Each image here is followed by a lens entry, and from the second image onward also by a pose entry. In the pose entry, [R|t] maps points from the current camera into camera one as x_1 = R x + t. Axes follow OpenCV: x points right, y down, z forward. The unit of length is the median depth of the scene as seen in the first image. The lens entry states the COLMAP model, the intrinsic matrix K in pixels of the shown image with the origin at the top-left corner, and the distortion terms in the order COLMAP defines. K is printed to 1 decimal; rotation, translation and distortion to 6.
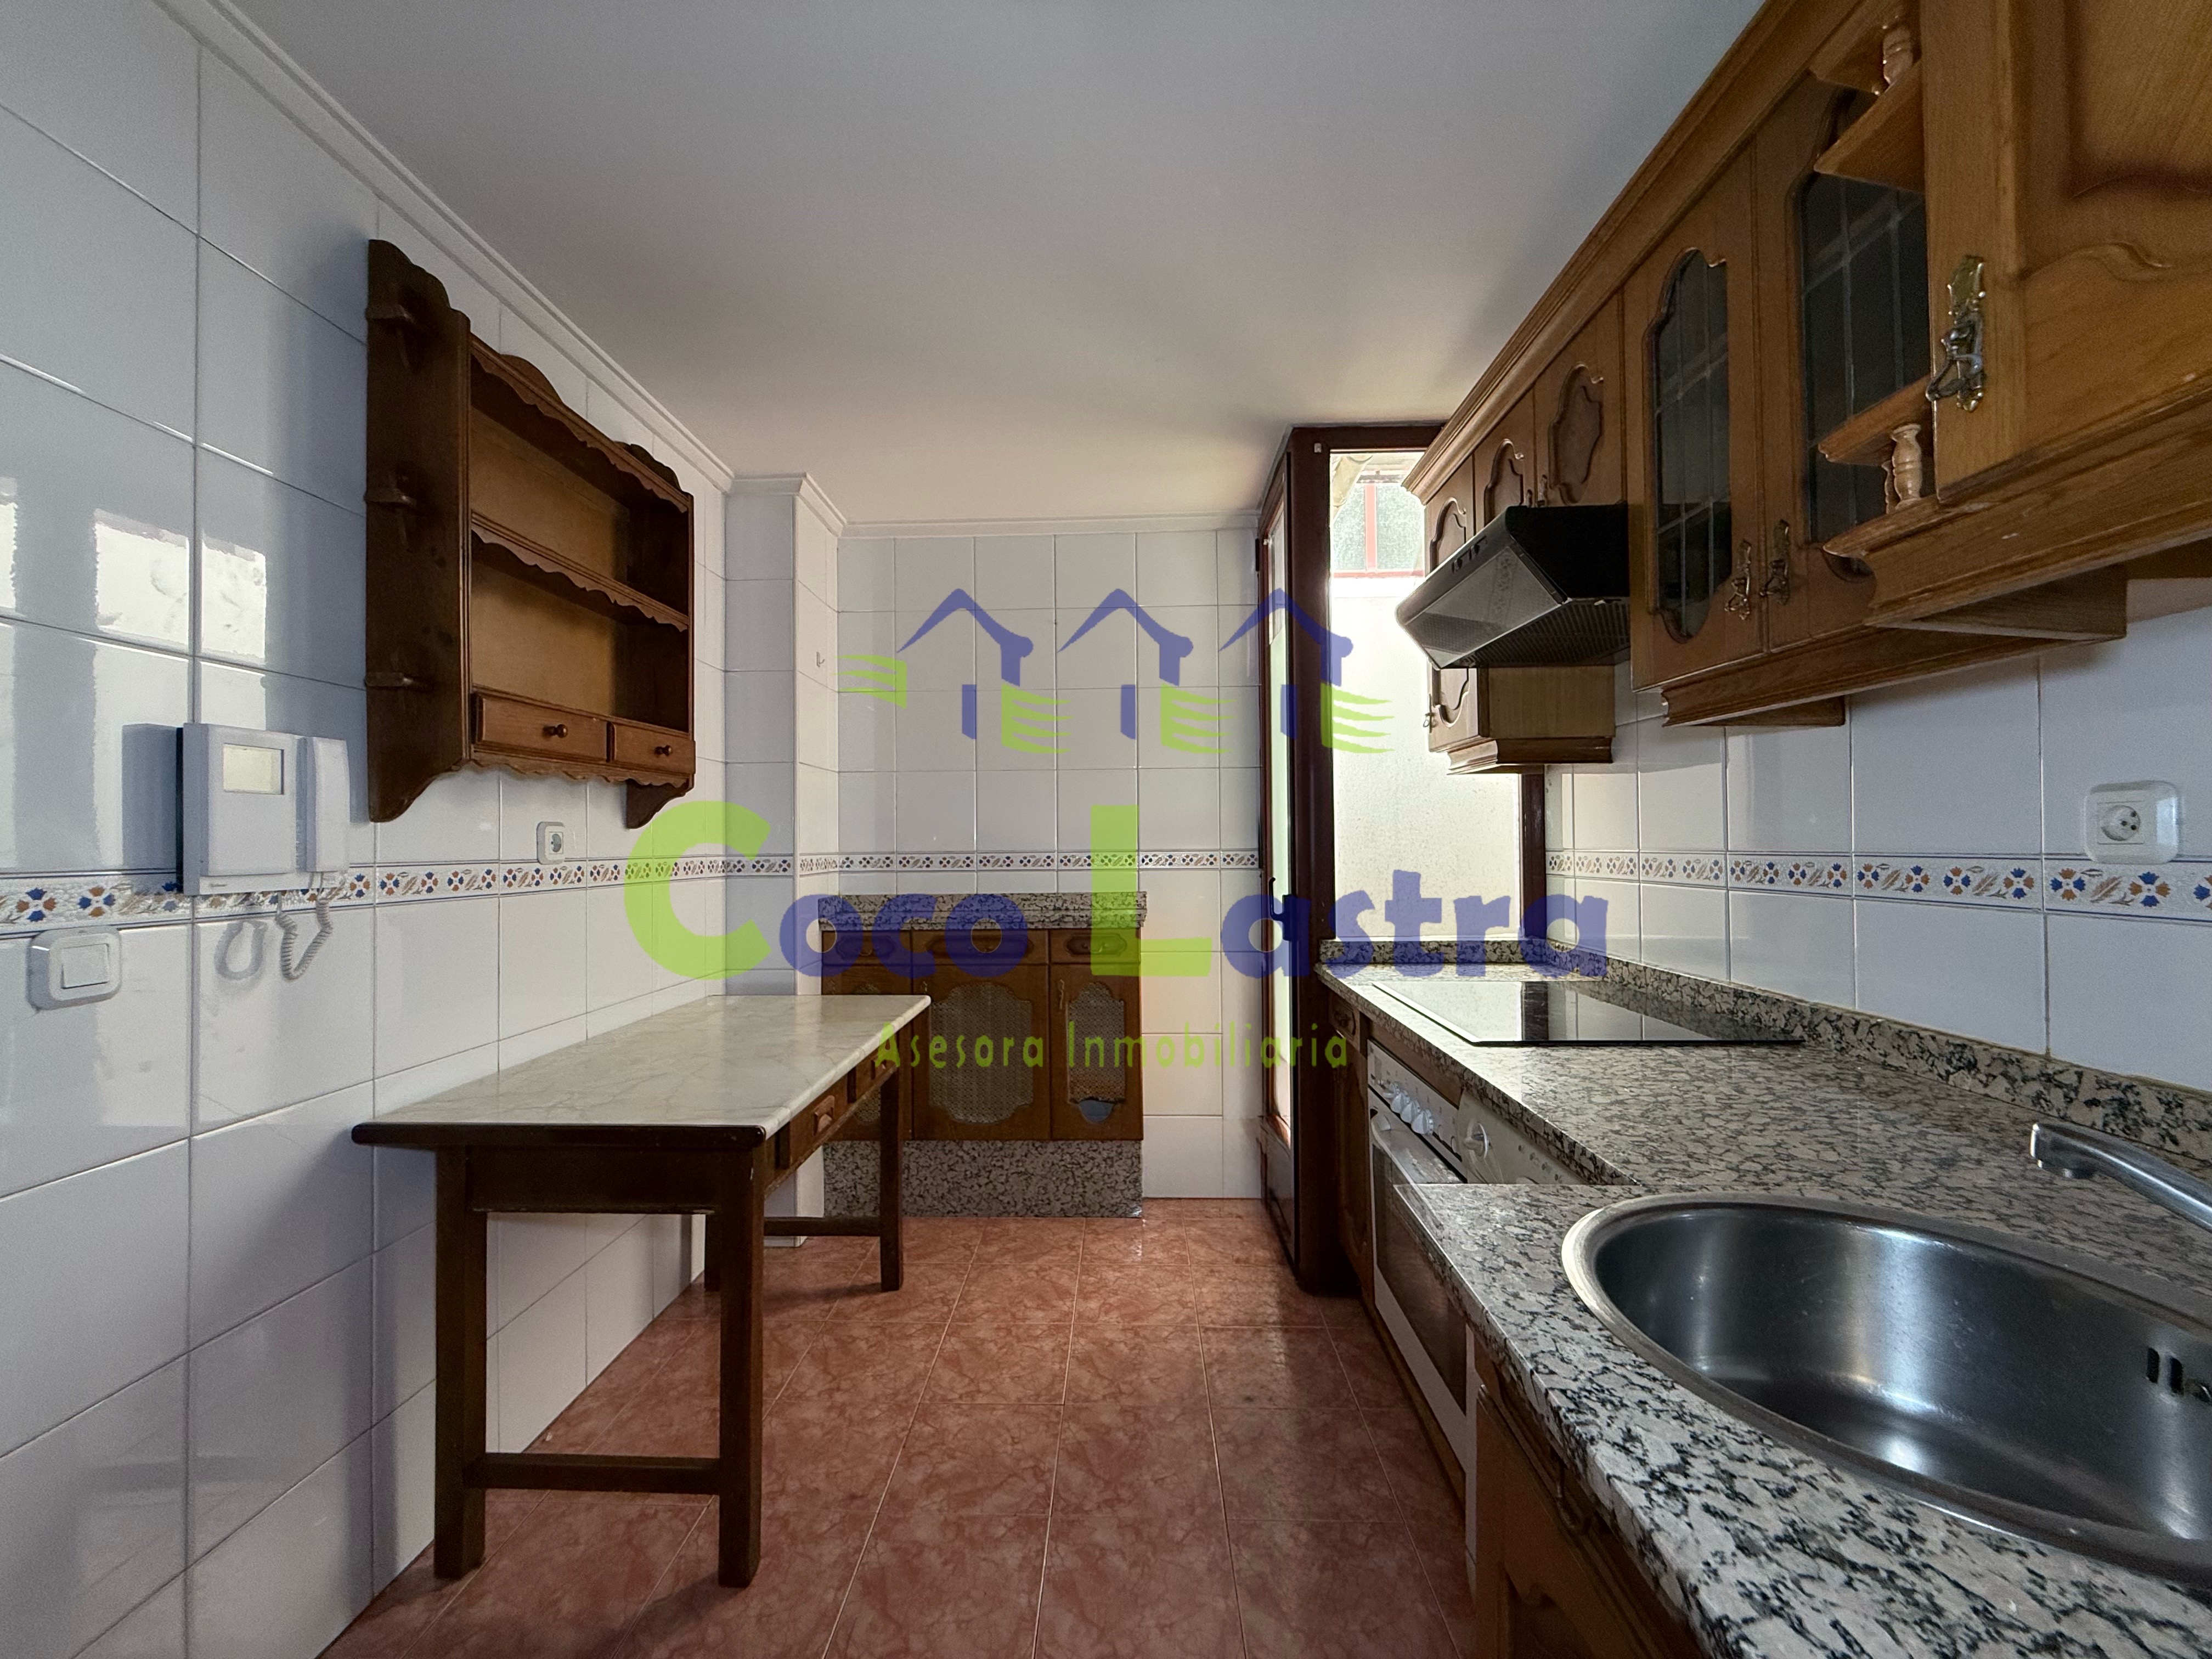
lens RADIAL K [[880.4, 0, 1101.0], [0, 880.4, 833.4], [0, 0, 1]] dist [-0.001708, 0.000124]
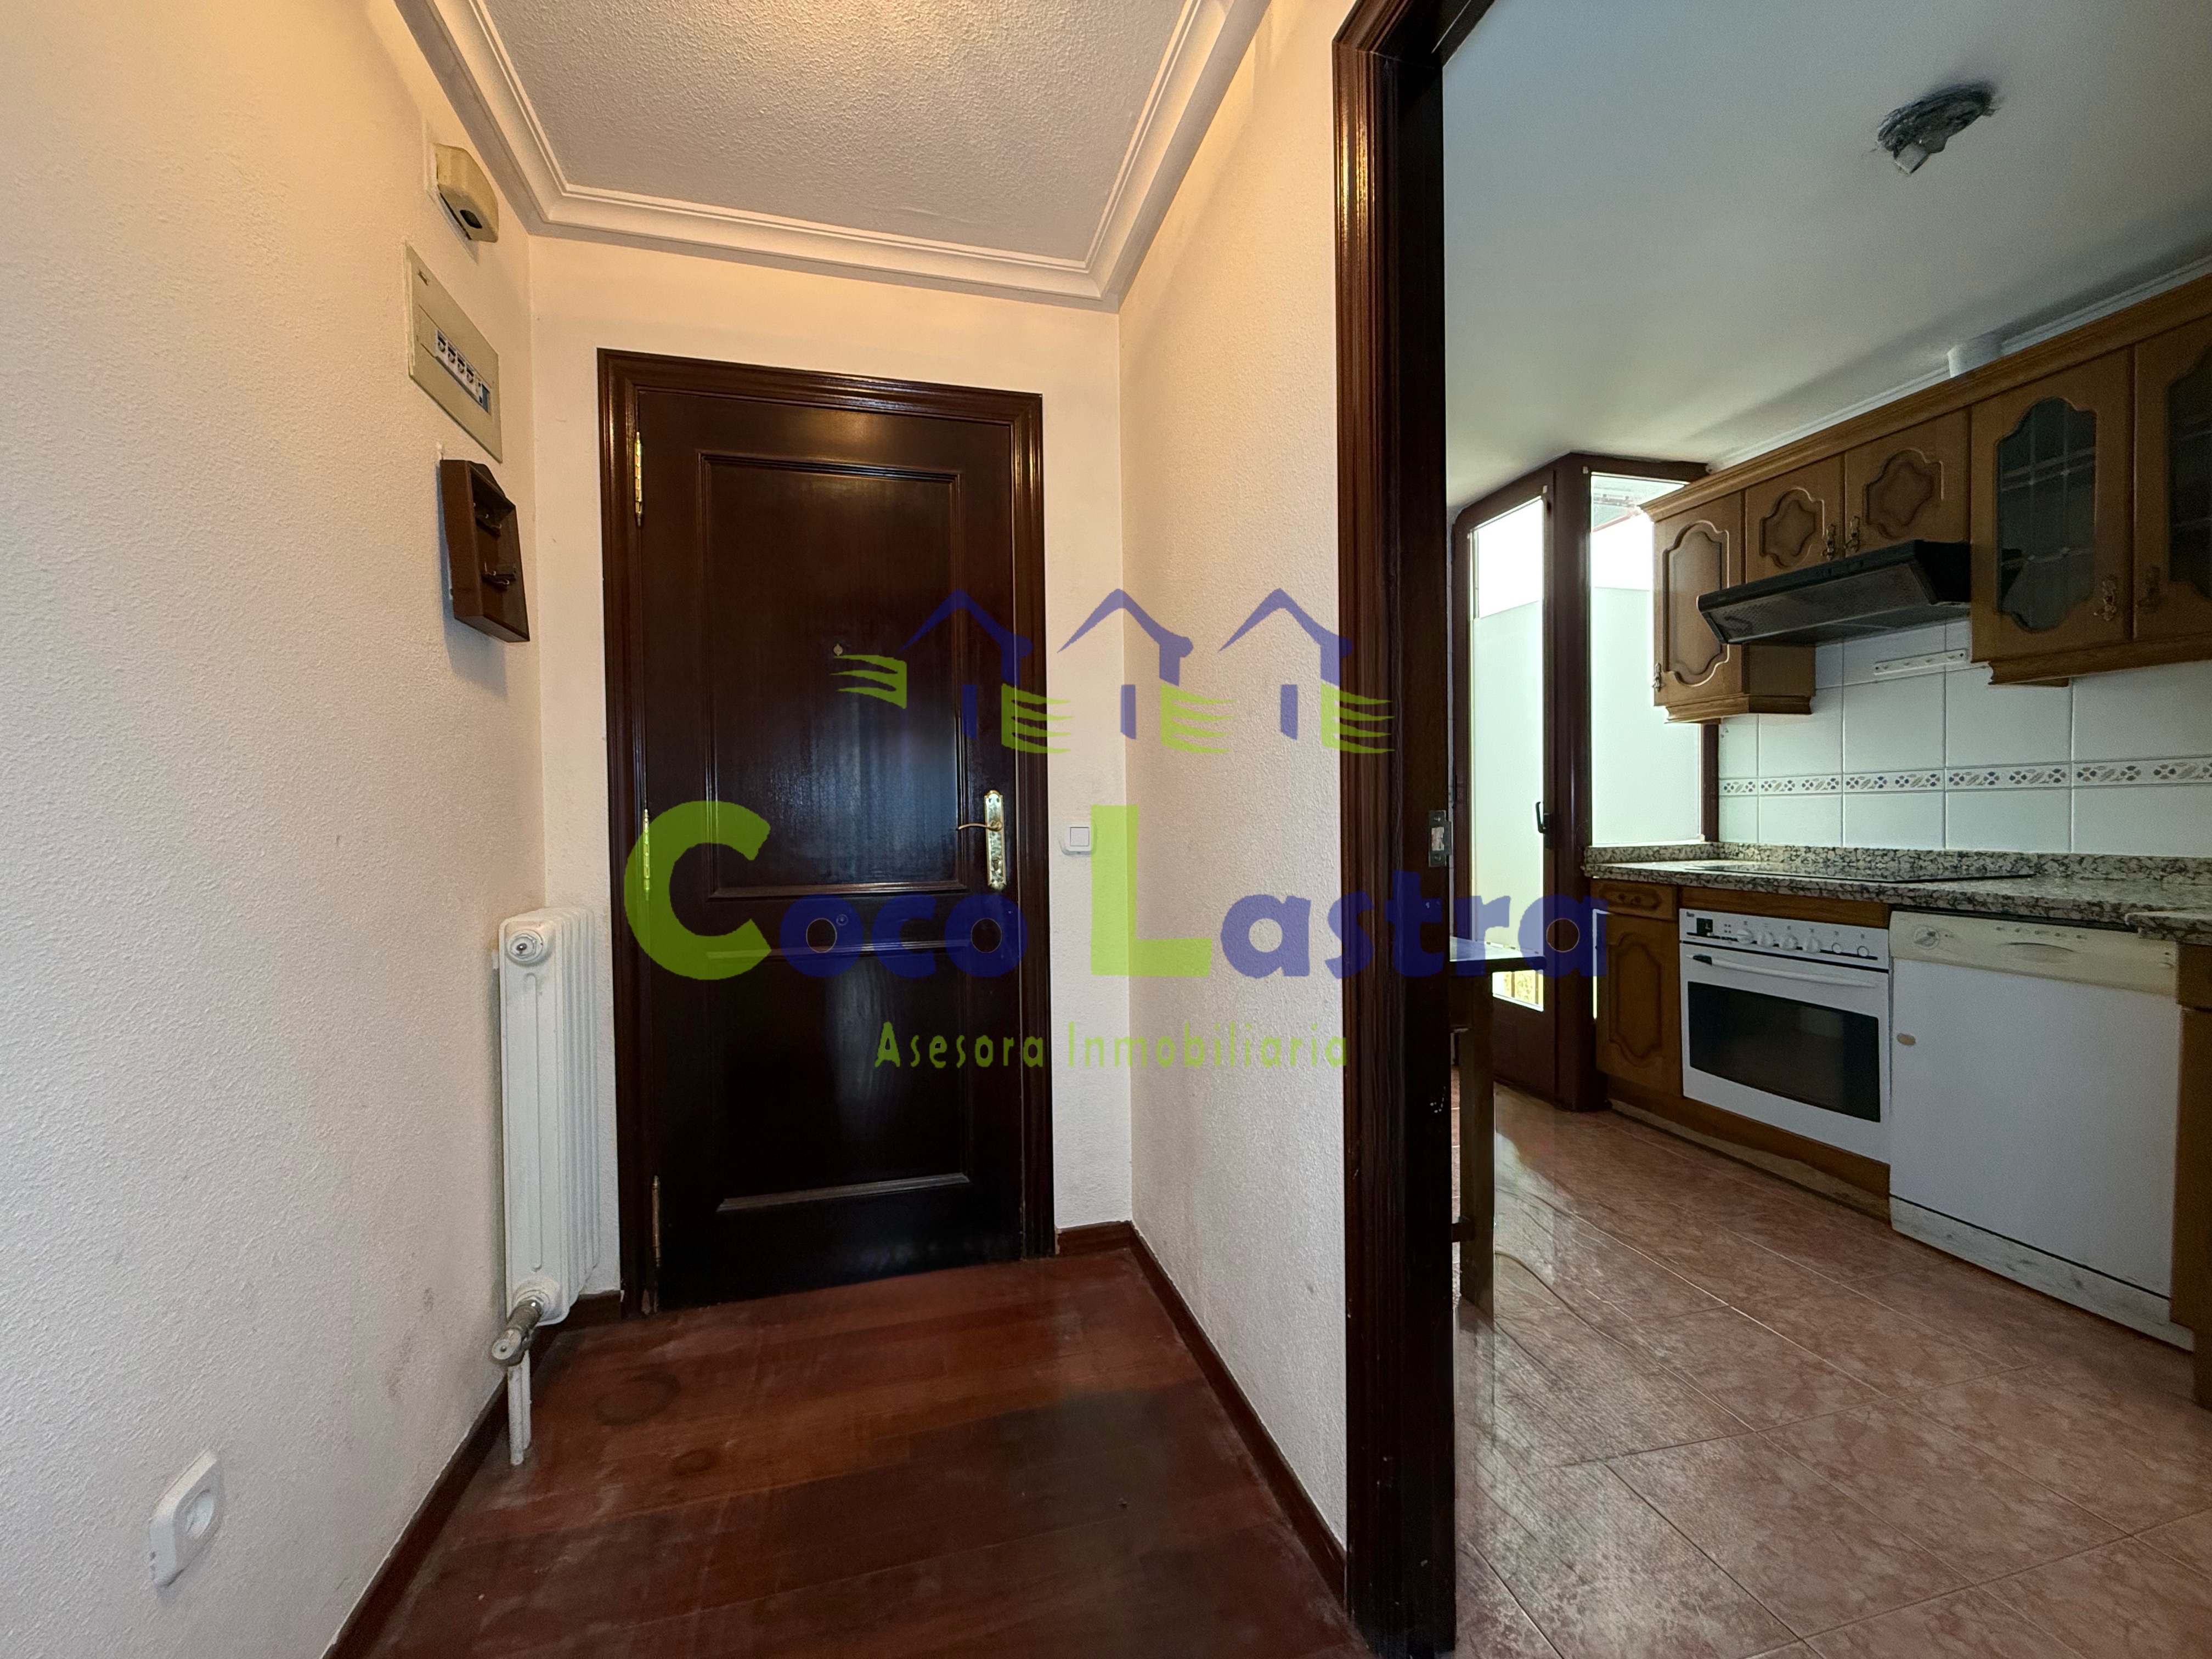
lens RADIAL K [[880.4, 0, 1095.4], [0, 880.4, 831.0], [0, 0, 1]] dist [-0.001708, 0.000124]
pose [[0.959773, -0.011054, 0.280561, -1.164991], [0.003349, 0.999604, 0.027927, 0.082664], [-0.280758, -0.025864, 0.959430, -0.088834]]
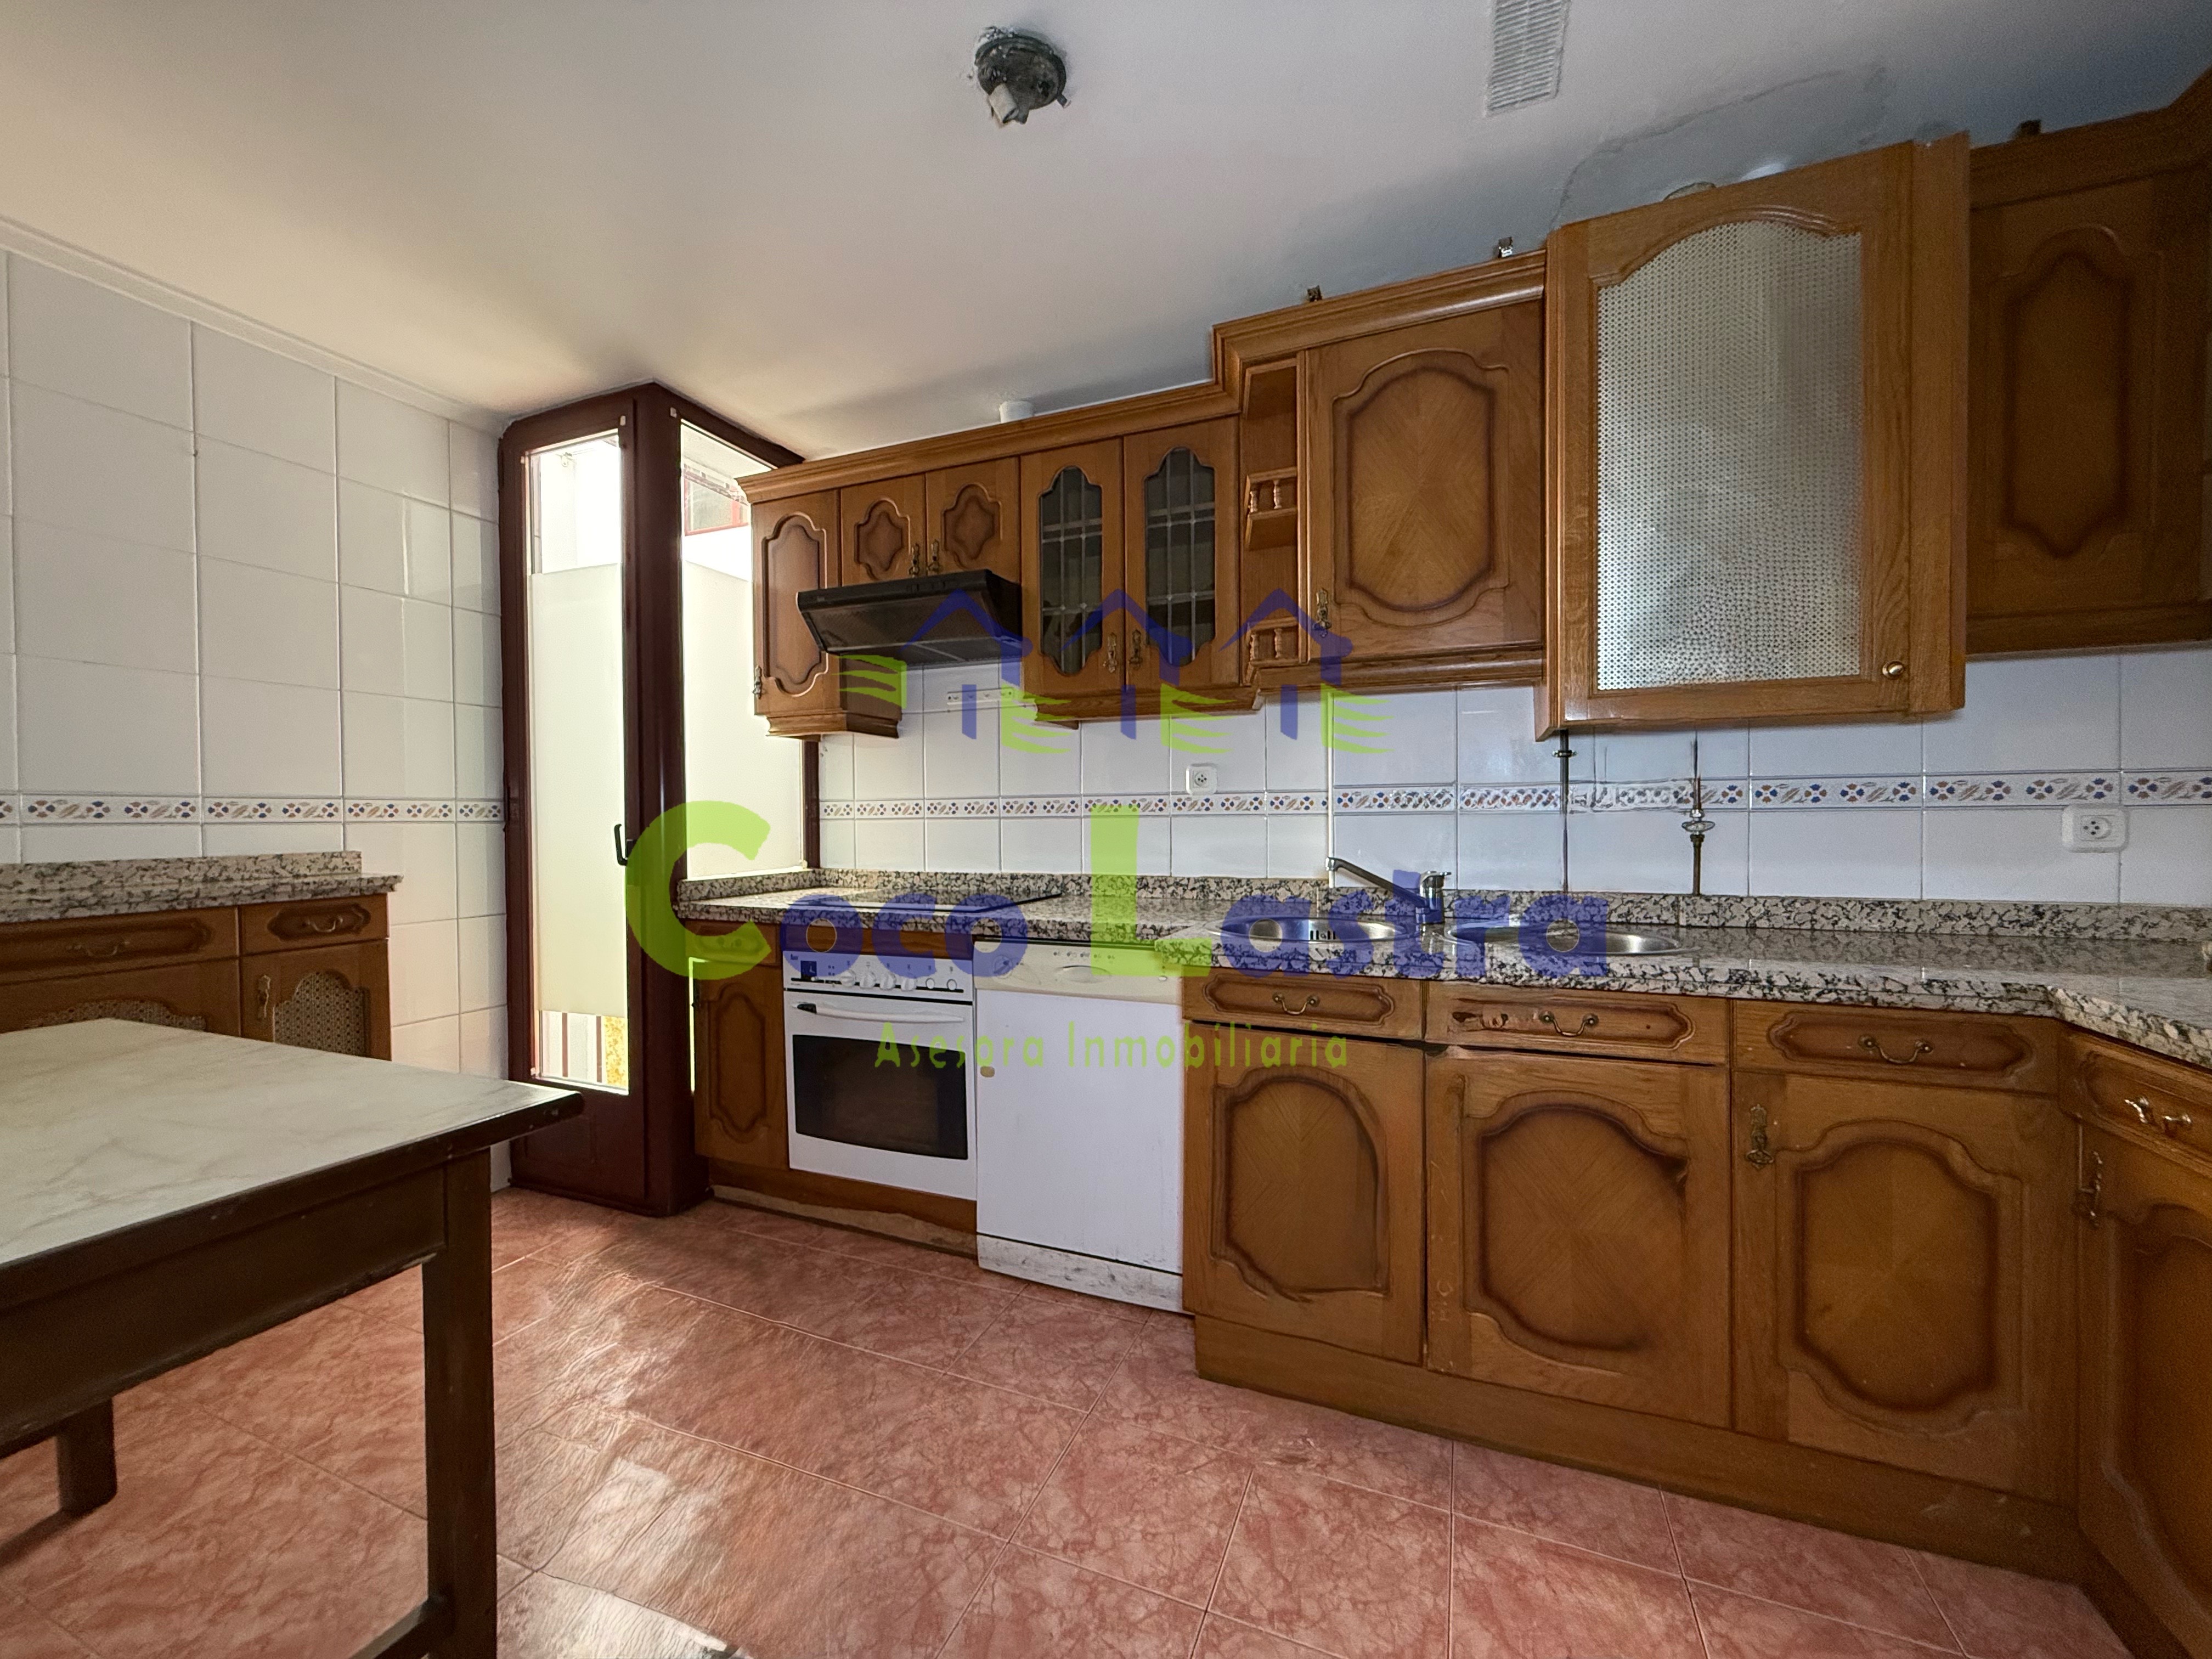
lens RADIAL K [[880.4, 0, 1101.2], [0, 880.4, 831.6], [0, 0, 1]] dist [-0.001708, 0.000124]
pose [[0.349383, -0.009383, 0.936933, -0.794126], [-0.004821, 0.999919, 0.011811, 0.065995], [-0.936968, -0.008643, 0.349309, 0.212988]]
